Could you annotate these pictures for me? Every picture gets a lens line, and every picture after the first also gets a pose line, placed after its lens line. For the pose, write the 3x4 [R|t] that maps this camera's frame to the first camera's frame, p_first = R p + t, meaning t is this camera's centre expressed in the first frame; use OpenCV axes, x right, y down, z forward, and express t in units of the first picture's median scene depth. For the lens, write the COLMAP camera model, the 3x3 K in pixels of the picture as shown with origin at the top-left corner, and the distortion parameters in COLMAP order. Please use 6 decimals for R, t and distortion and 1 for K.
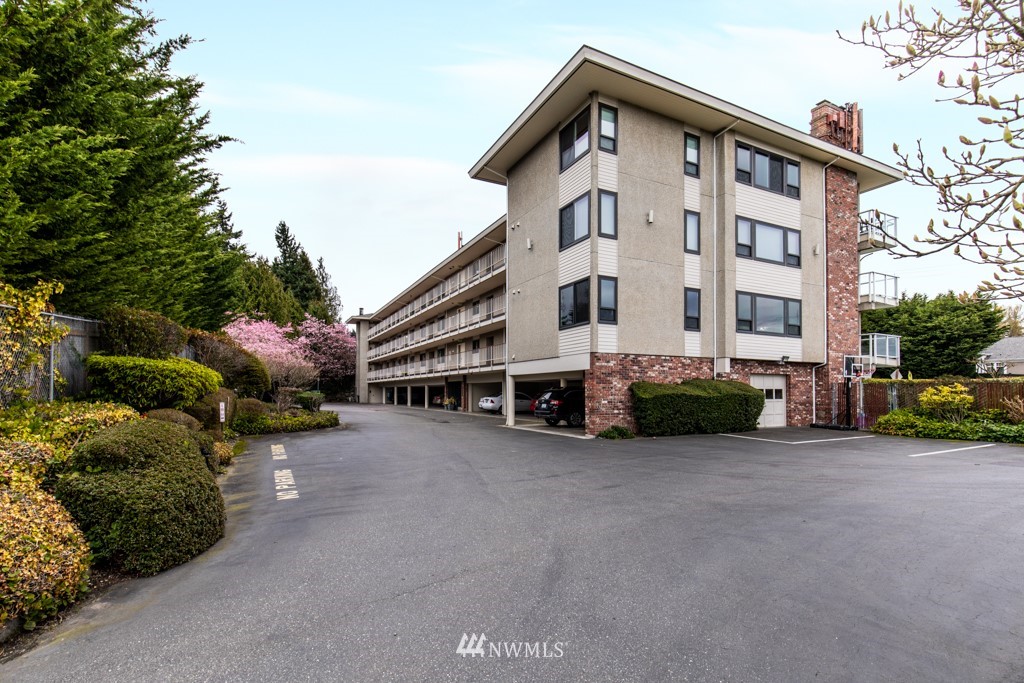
lens RADIAL K [[469.7, 0, 517.8], [0, 469.7, 377.5], [0, 0, 1]] dist [0.000842, -0.000088]
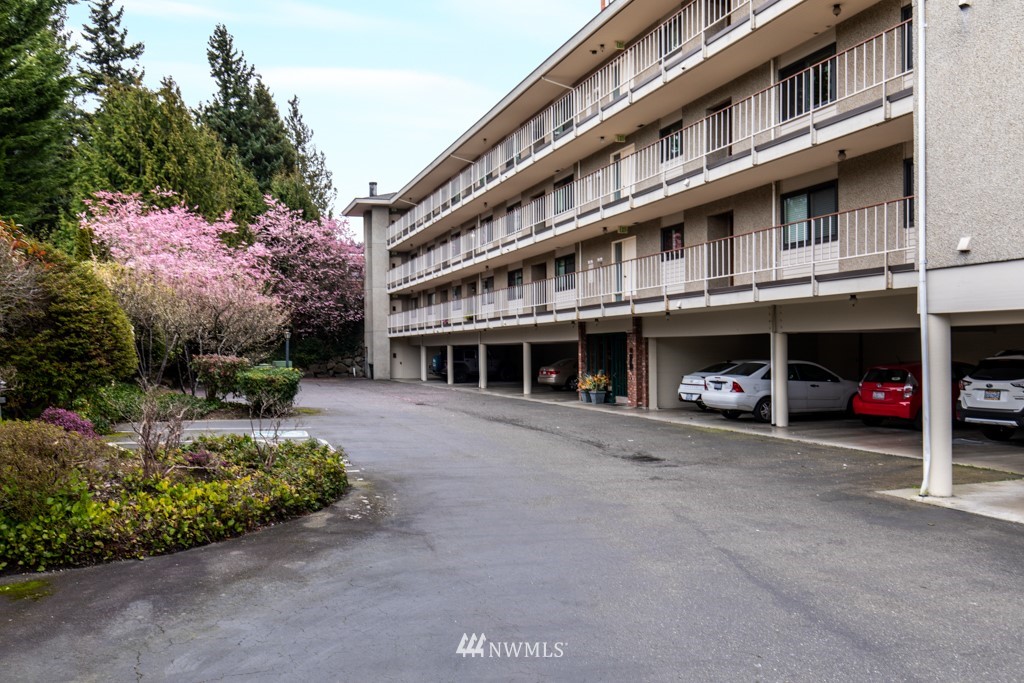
lens RADIAL K [[860.2, 0, 512.0], [0, 860.2, 341.5], [0, 0, 1]] dist [0.004515, 0.004945]
pose [[0.987877, -0.014449, -0.154564, -0.076561], [0.018052, 0.999596, 0.021933, -0.001684], [0.154185, -0.024457, 0.987739, 0.192211]]
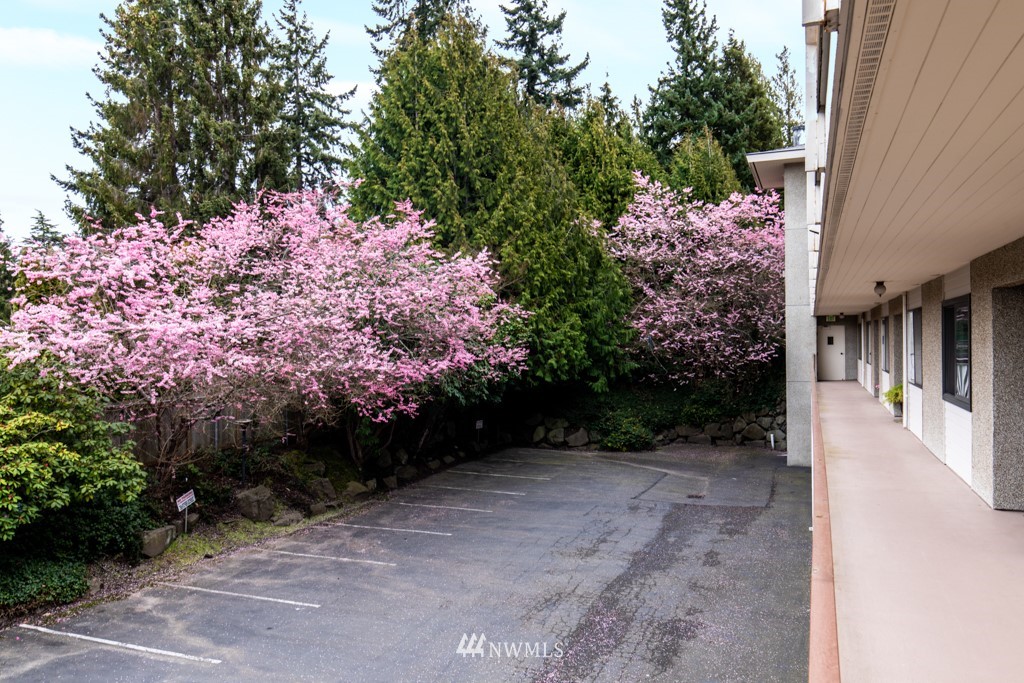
lens RADIAL K [[809.2, 0, 512.0], [0, 809.2, 341.5], [0, 0, 1]] dist [-0.004991, -0.002090]
pose [[0.671625, -0.007804, -0.740850, -0.110817], [0.034162, 0.999207, 0.020444, -0.042364], [0.740103, -0.039039, 0.671359, 0.686519]]
